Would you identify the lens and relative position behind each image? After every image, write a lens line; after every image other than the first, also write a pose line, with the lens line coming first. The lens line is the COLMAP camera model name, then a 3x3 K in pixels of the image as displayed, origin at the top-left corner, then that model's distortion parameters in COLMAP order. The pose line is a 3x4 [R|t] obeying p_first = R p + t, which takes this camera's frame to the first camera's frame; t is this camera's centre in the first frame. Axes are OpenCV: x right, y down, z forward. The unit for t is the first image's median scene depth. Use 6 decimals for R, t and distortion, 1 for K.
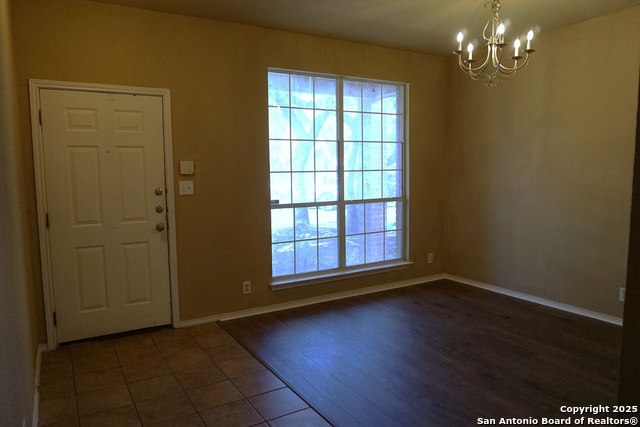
lens RADIAL K [[449.6, 0, 319.9], [0, 449.6, 213.0], [0, 0, 1]] dist [-0.039802, 0.004507]
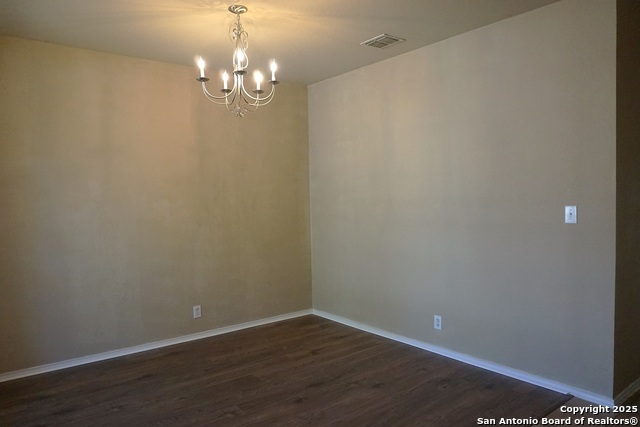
lens RADIAL K [[449.6, 0, 319.8], [0, 449.6, 213.7], [0, 0, 1]] dist [-0.039802, 0.004507]
pose [[-0.104553, -0.035511, 0.993885, -0.506480], [0.127768, 0.990601, 0.048835, -0.084681], [-0.986278, 0.132092, -0.099034, 0.793217]]
